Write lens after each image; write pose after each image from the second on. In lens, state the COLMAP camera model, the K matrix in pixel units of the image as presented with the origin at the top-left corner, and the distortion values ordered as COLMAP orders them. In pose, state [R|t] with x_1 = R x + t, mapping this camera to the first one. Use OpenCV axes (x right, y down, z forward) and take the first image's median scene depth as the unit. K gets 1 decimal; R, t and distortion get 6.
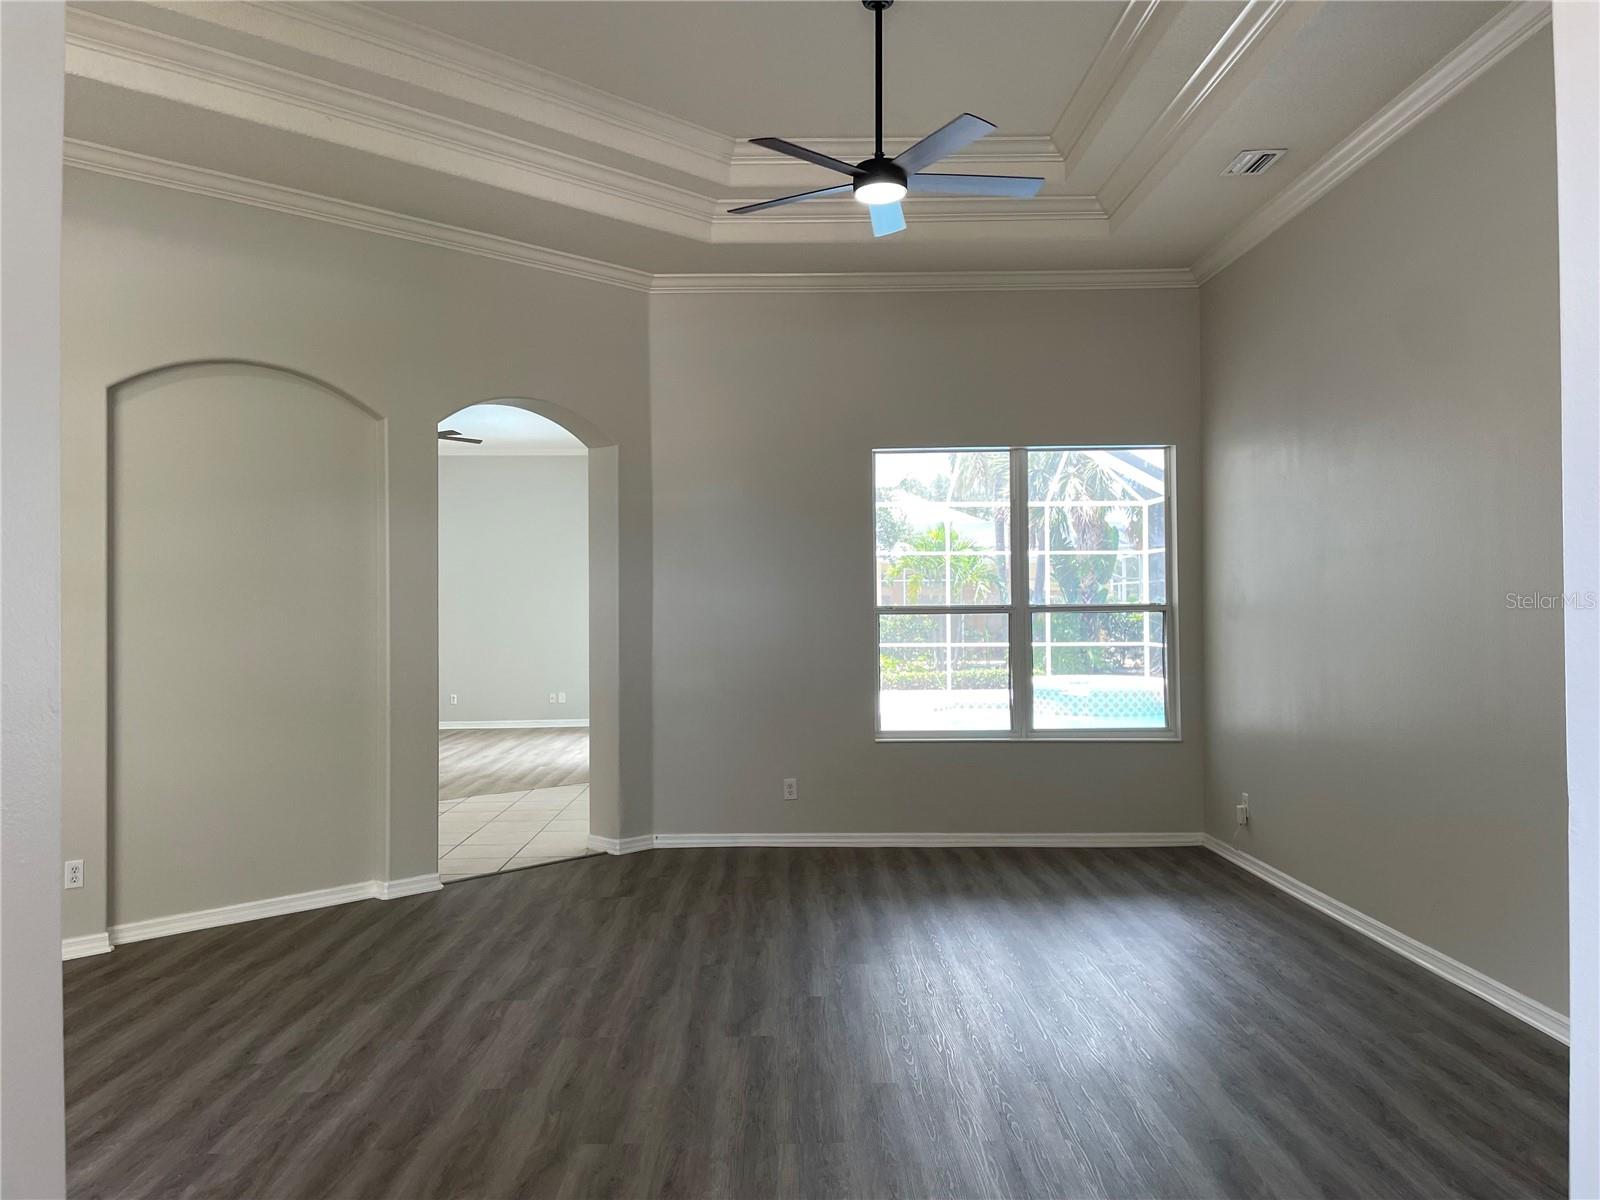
lens RADIAL K [[1225.4, 0, 785.6], [0, 1225.4, 611.8], [0, 0, 1]] dist [0.077459, -0.108688]
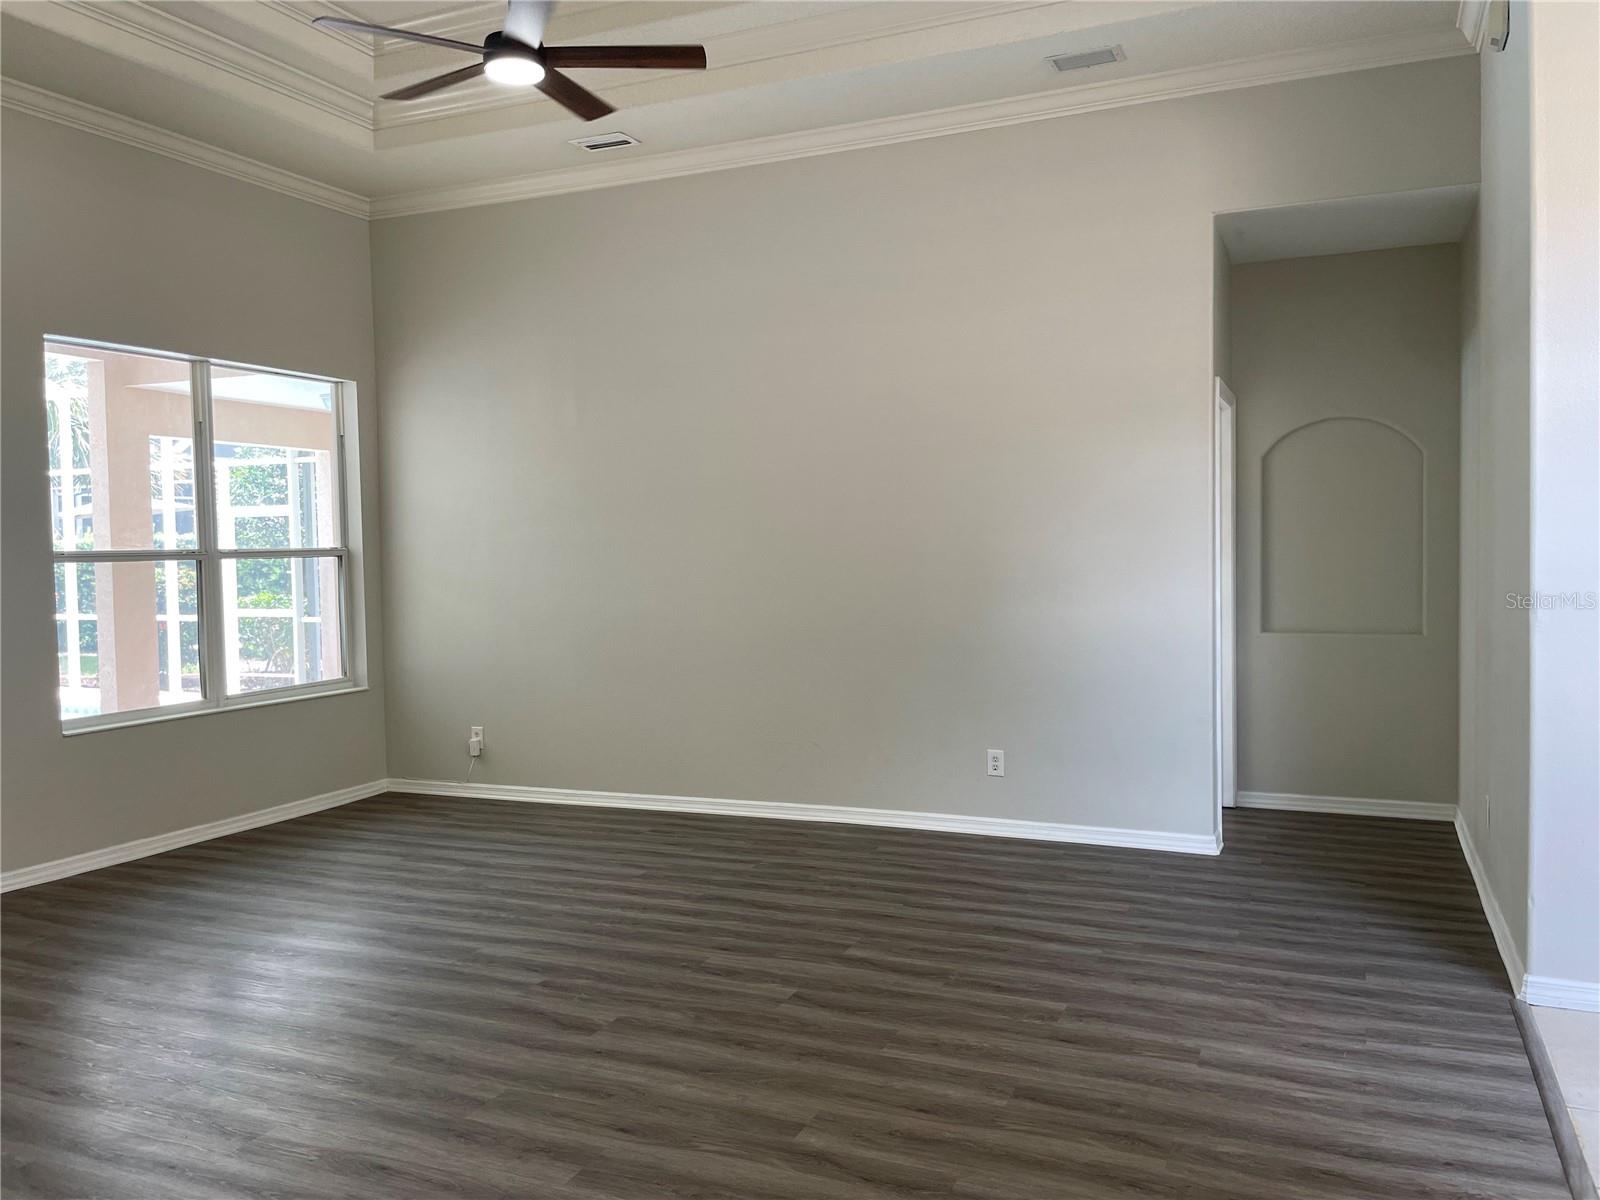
lens RADIAL K [[1246.9, 0, 800.0], [0, 1246.9, 600.0], [0, 0, 1]] dist [0.073881, -0.004885]
pose [[0.407654, -0.042039, 0.912168, -0.441695], [0.020816, 0.999108, 0.036743, 0.005589], [-0.912899, 0.004009, 0.408165, 0.286165]]
